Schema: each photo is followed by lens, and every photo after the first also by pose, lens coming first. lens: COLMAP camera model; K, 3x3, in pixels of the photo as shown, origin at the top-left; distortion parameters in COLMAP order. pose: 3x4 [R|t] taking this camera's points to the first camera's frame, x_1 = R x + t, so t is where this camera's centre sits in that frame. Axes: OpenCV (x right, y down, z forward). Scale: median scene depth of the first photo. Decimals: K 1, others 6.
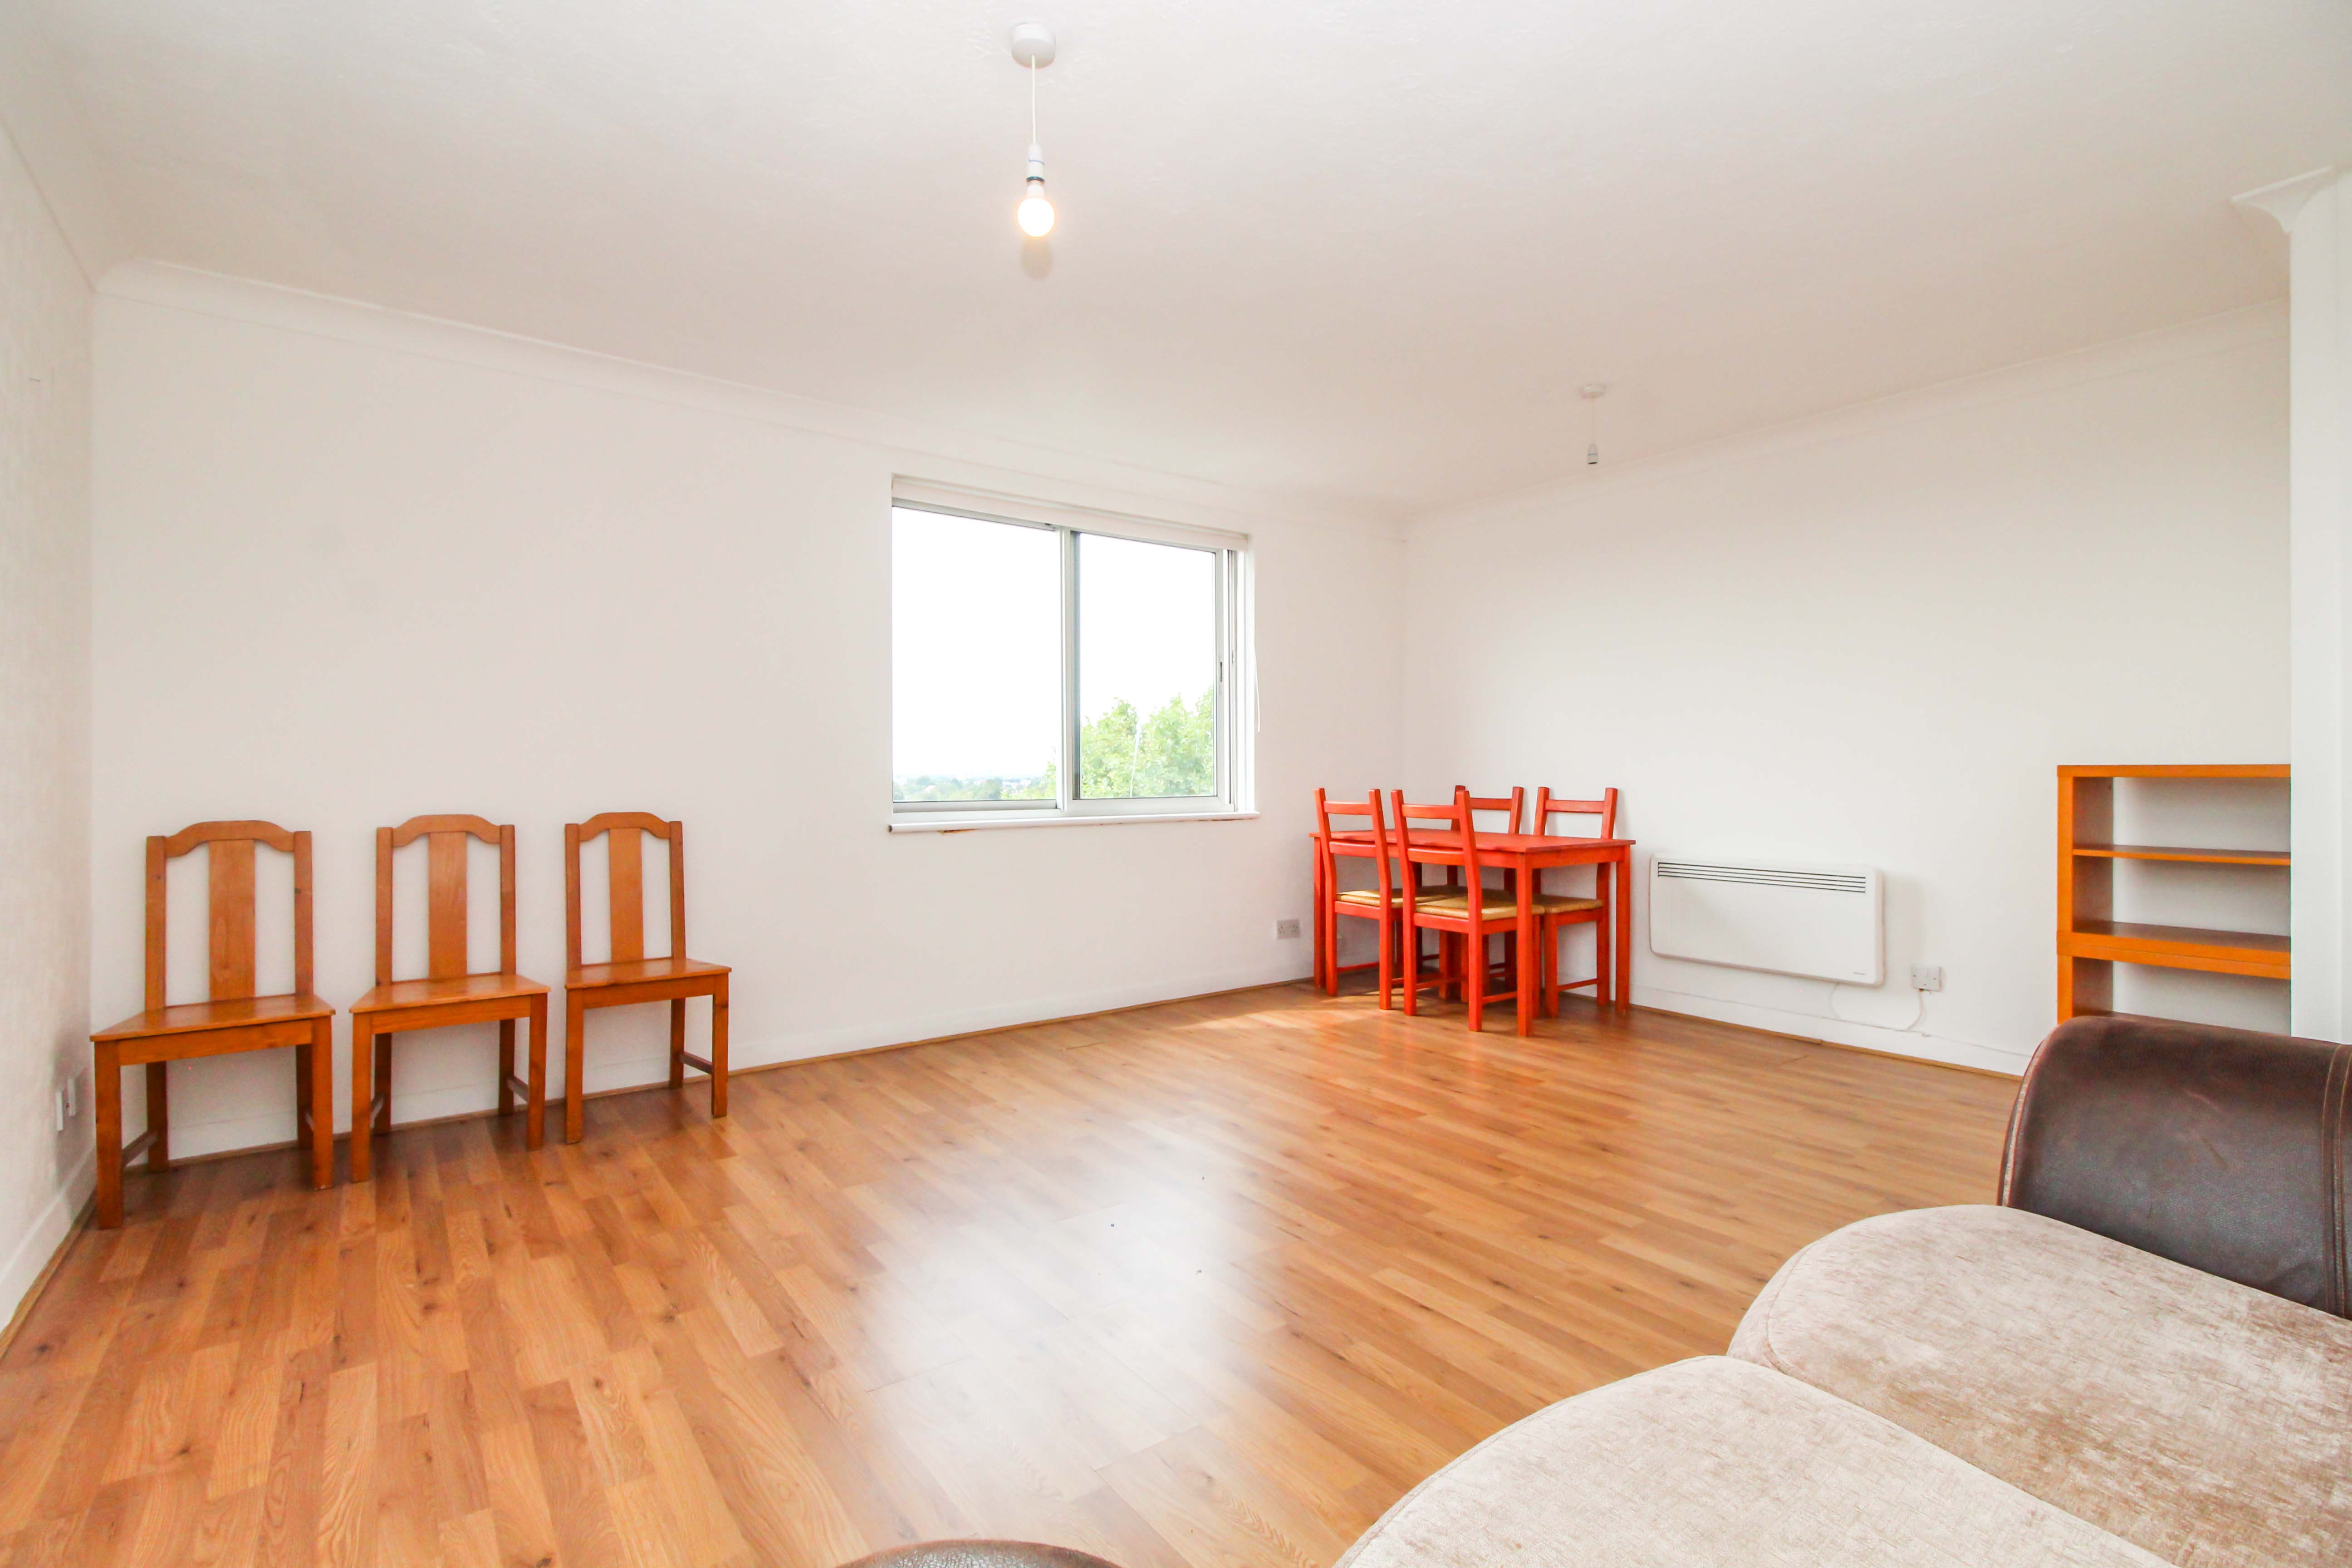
lens RADIAL K [[1083.3, 0, 1154.9], [0, 1083.3, 778.6], [0, 0, 1]] dist [0.002827, 0.000741]
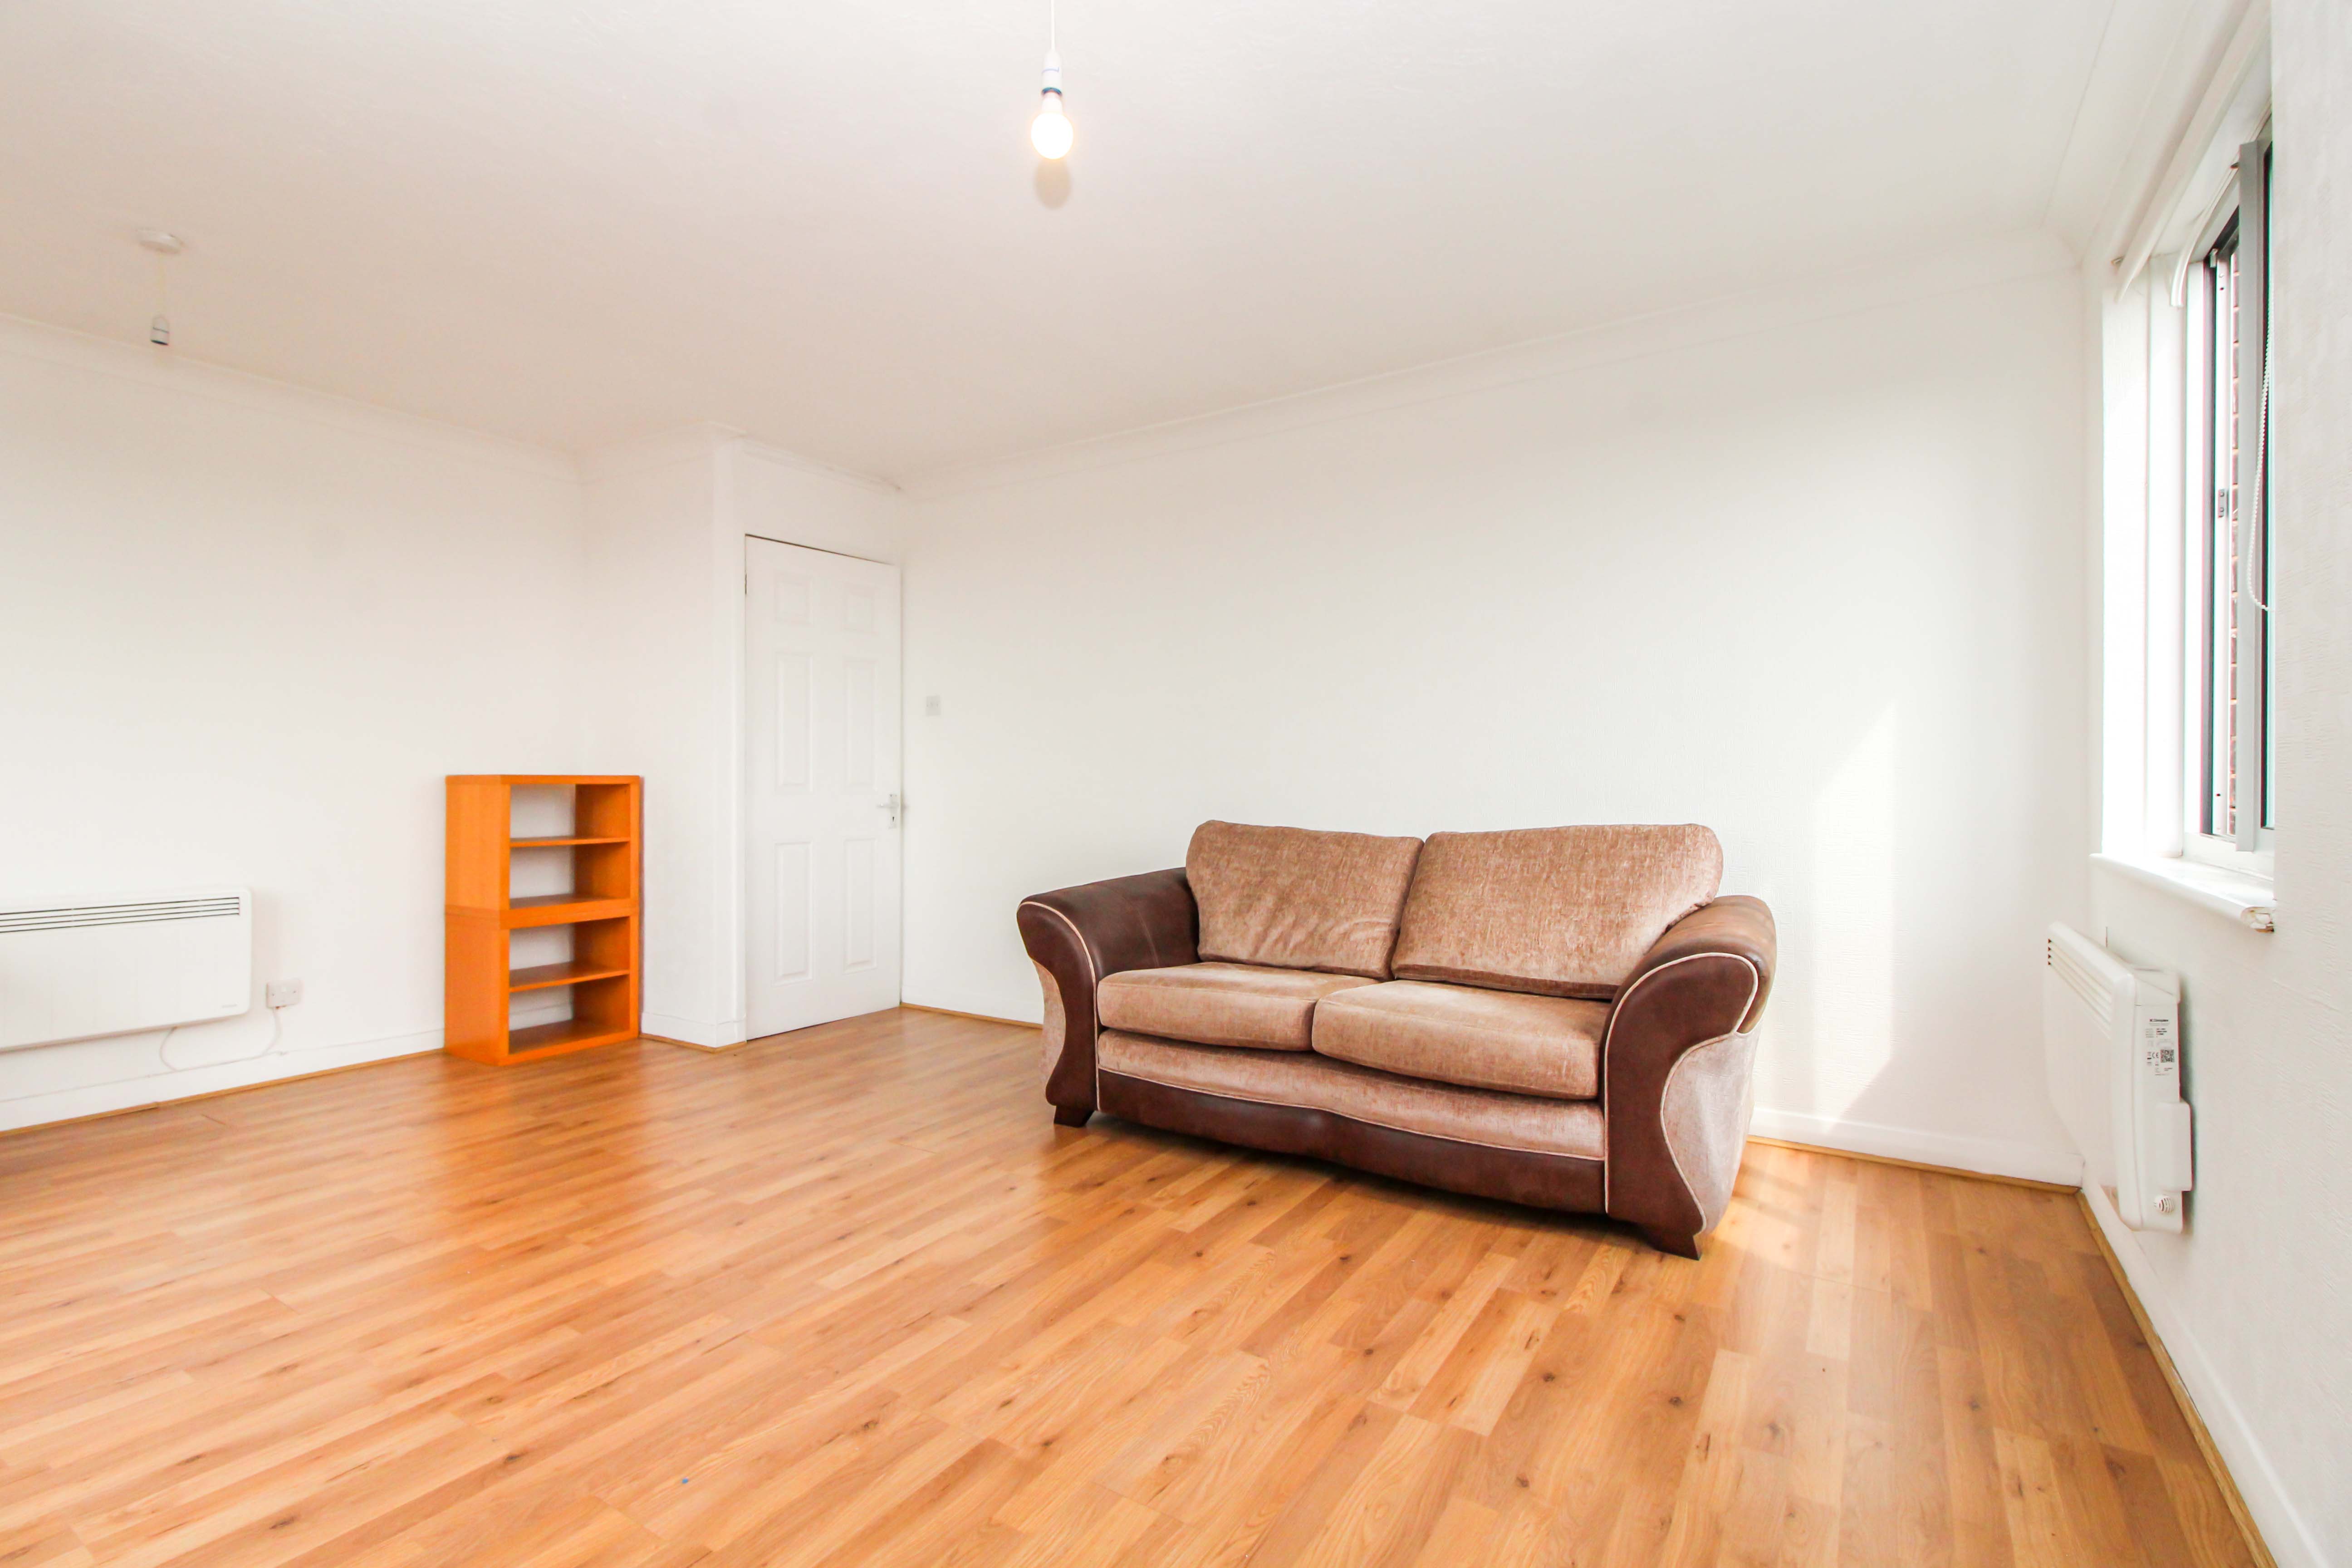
lens RADIAL K [[1083.3, 0, 1160.1], [0, 1083.3, 788.2], [0, 0, 1]] dist [0.002827, 0.000741]
pose [[-0.383317, -0.000038, 0.923617, -0.643839], [0.002685, 0.999996, 0.001156, -0.000060], [-0.923613, 0.002923, -0.383315, 0.855839]]
